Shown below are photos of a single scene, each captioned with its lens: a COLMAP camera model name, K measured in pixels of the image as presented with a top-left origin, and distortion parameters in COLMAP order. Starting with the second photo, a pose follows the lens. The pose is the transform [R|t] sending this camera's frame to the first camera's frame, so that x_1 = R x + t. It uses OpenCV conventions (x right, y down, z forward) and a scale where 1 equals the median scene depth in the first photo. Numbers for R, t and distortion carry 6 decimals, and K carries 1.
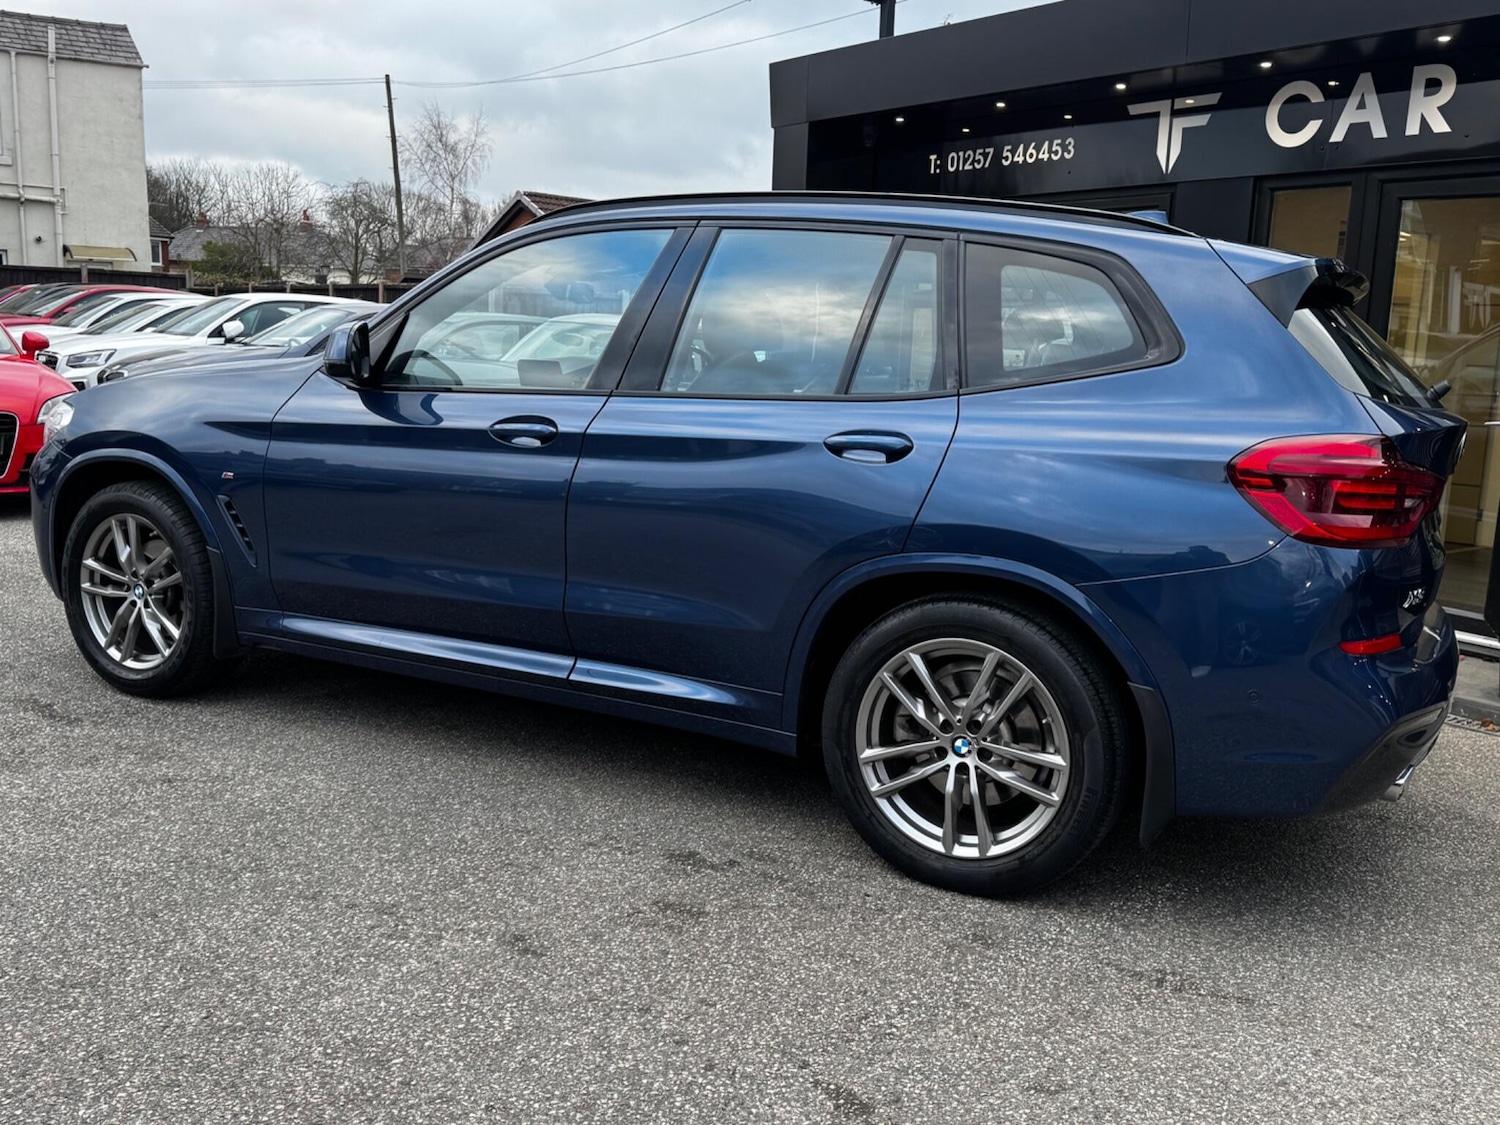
lens RADIAL K [[1337.1, 0, 750.0], [0, 1337.1, 562.5], [0, 0, 1]] dist [0.171448, -0.345132]
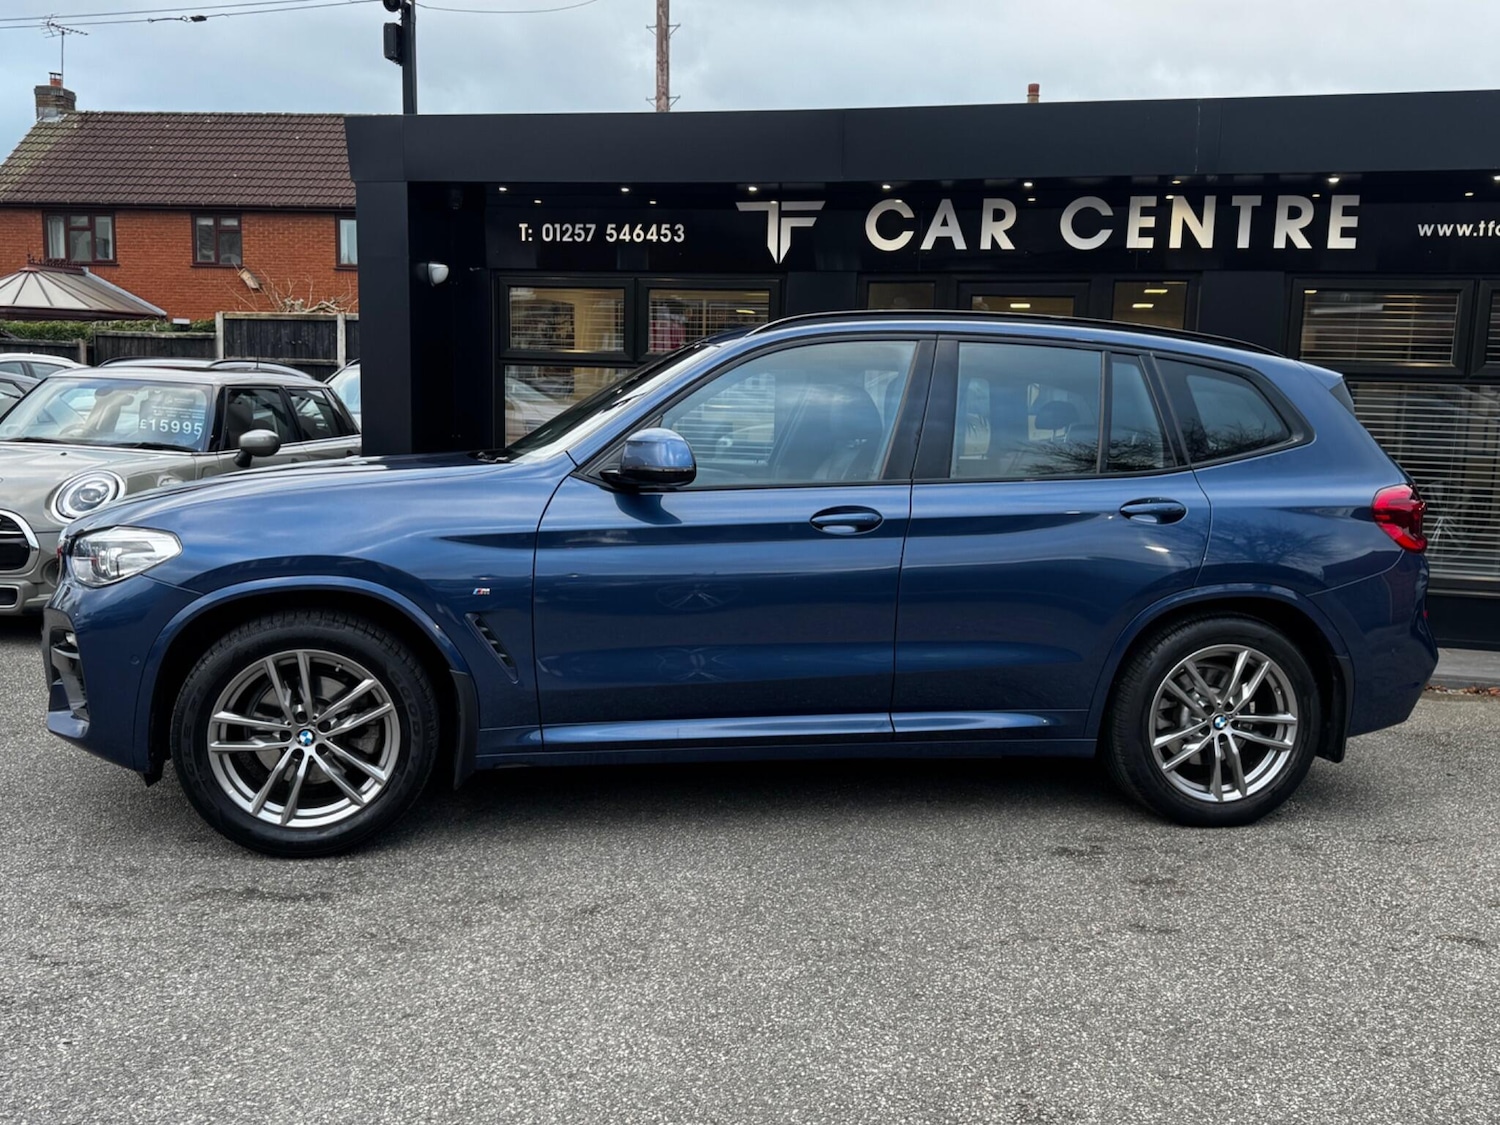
lens RADIAL K [[1337.1, 0, 750.0], [0, 1337.1, 562.5], [0, 0, 1]] dist [0.171448, -0.345132]
pose [[0.773081, -0.099377, 0.626474, -0.951690], [0.108802, 0.993788, 0.023381, -0.098774], [-0.624906, 0.050086, 0.779092, 0.181595]]
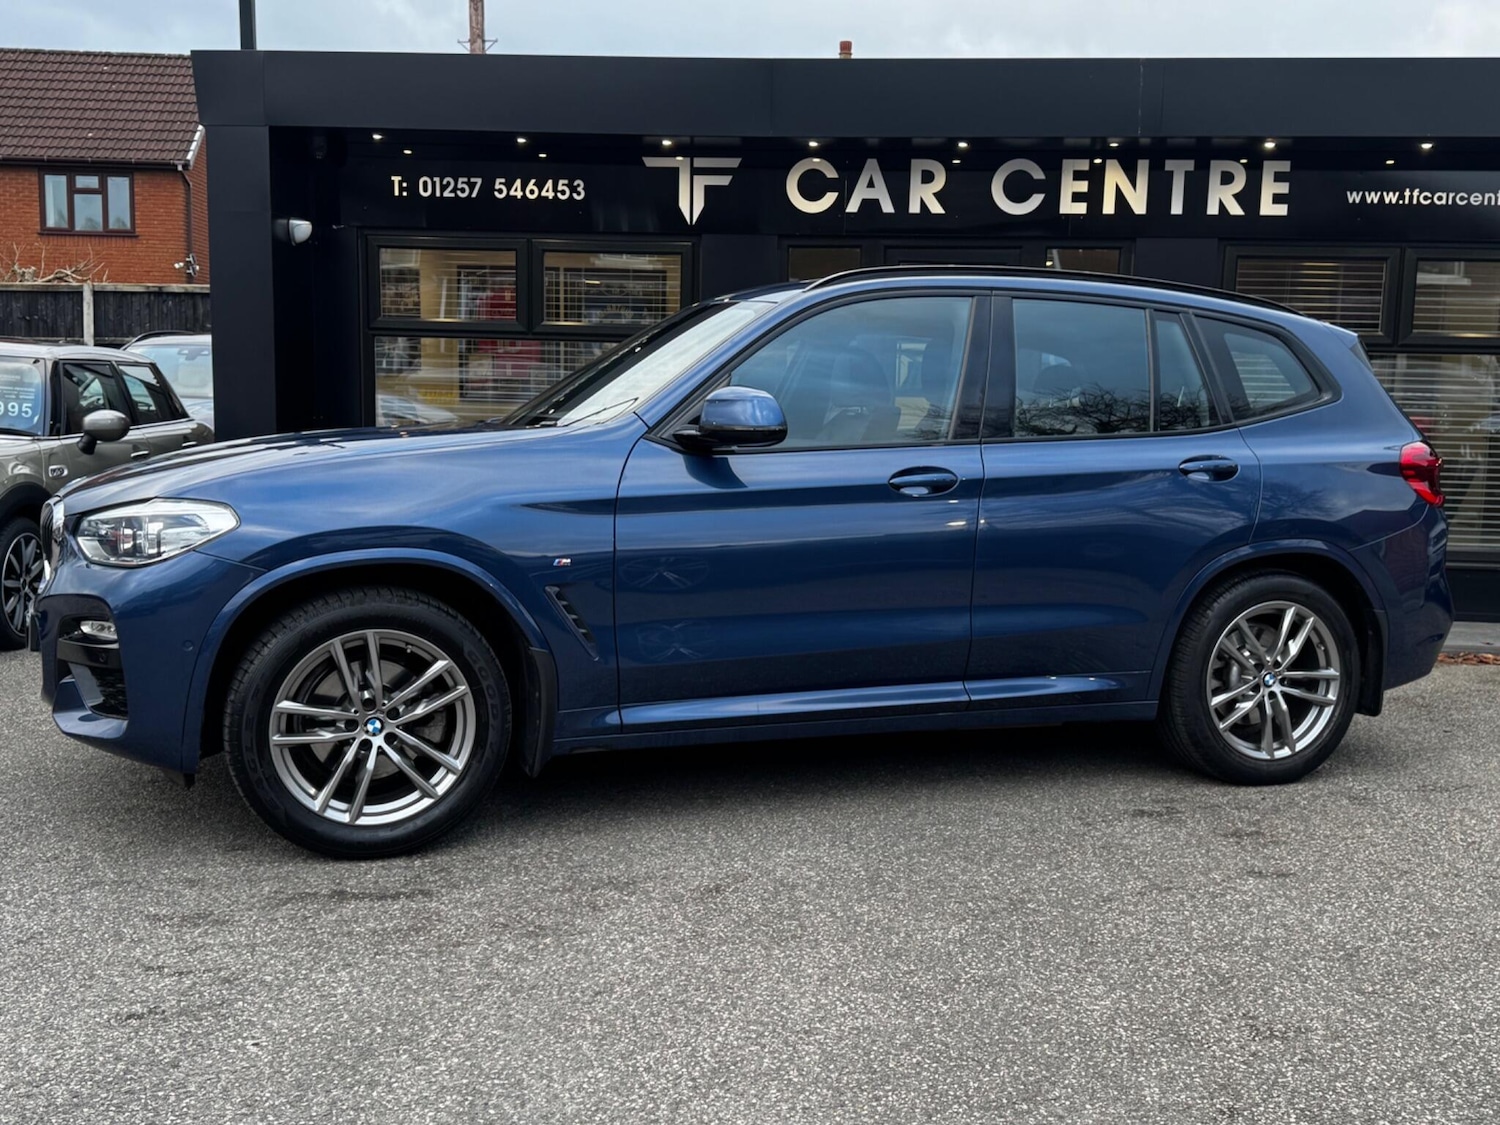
lens RADIAL K [[1508.9, 0, 760.7], [0, 1508.9, 568.5], [0, 0, 1]] dist [0.200106, -0.440204]
pose [[0.654794, -0.115813, 0.746882, -1.194291], [0.130507, 0.990672, 0.039200, -0.094255], [-0.744455, 0.071805, 0.663800, 0.295842]]
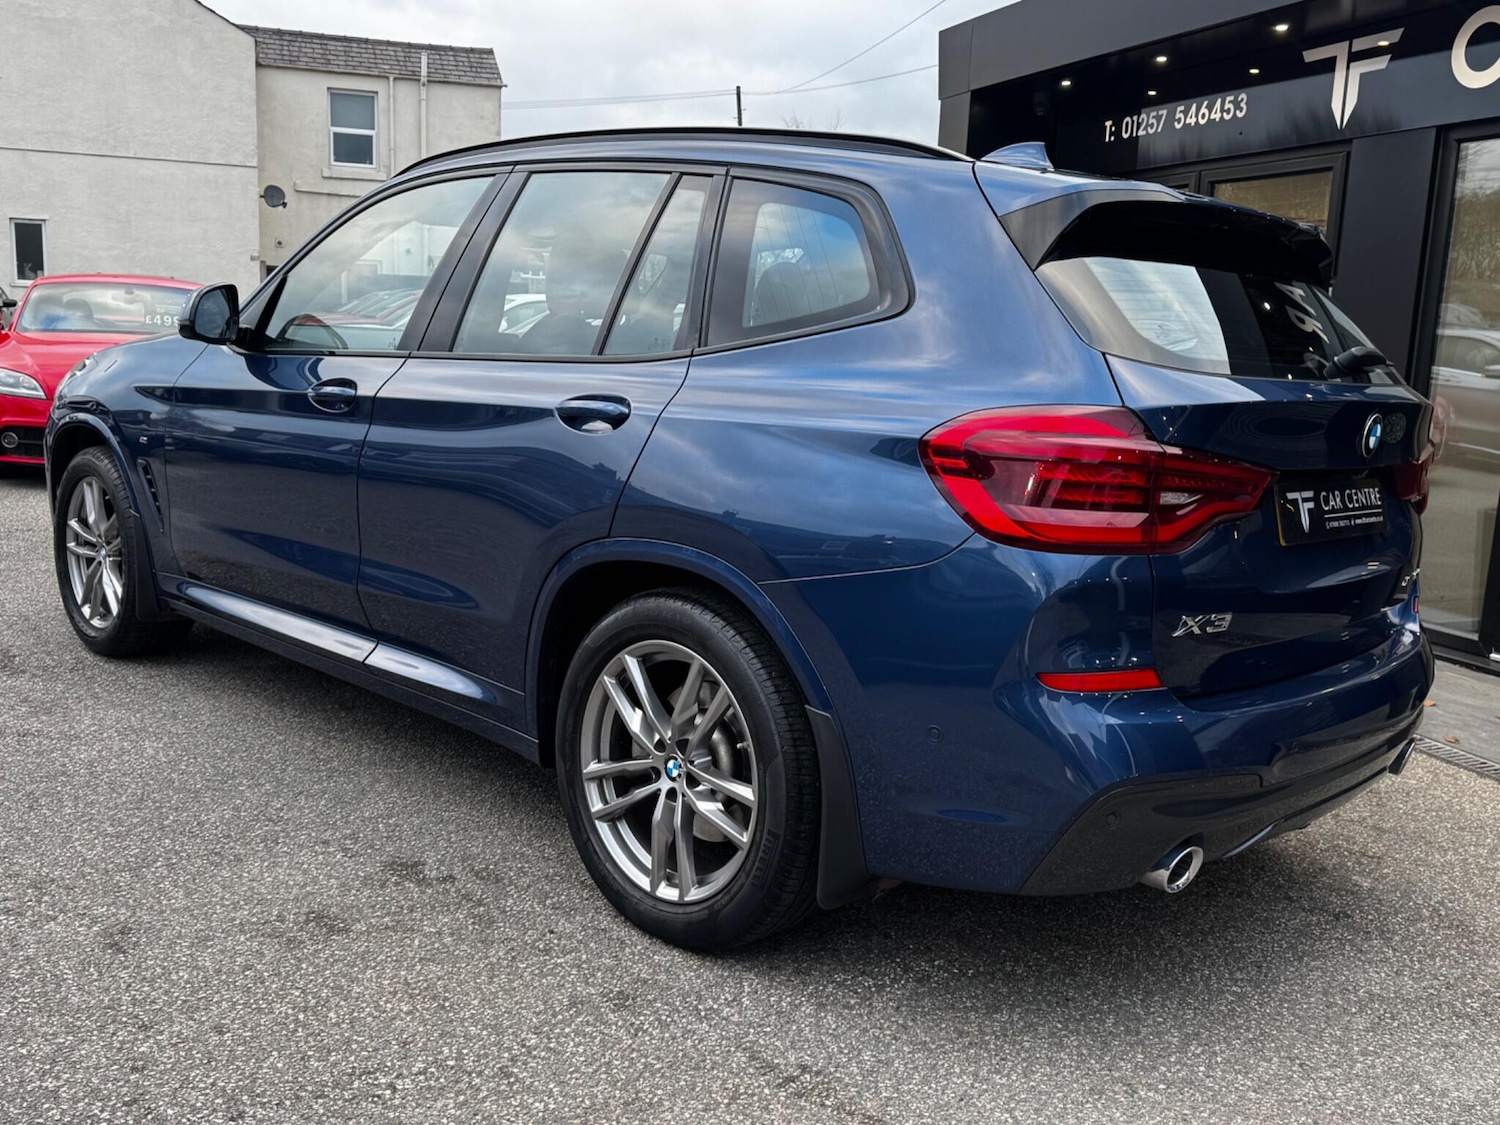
lens RADIAL K [[1337.1, 0, 750.0], [0, 1337.1, 562.5], [0, 0, 1]] dist [0.171448, -0.345132]
pose [[0.961559, 0.050133, -0.269984, 0.377427], [-0.051861, 0.998654, 0.000732, 0.003176], [0.269658, 0.013298, 0.962864, 0.172712]]
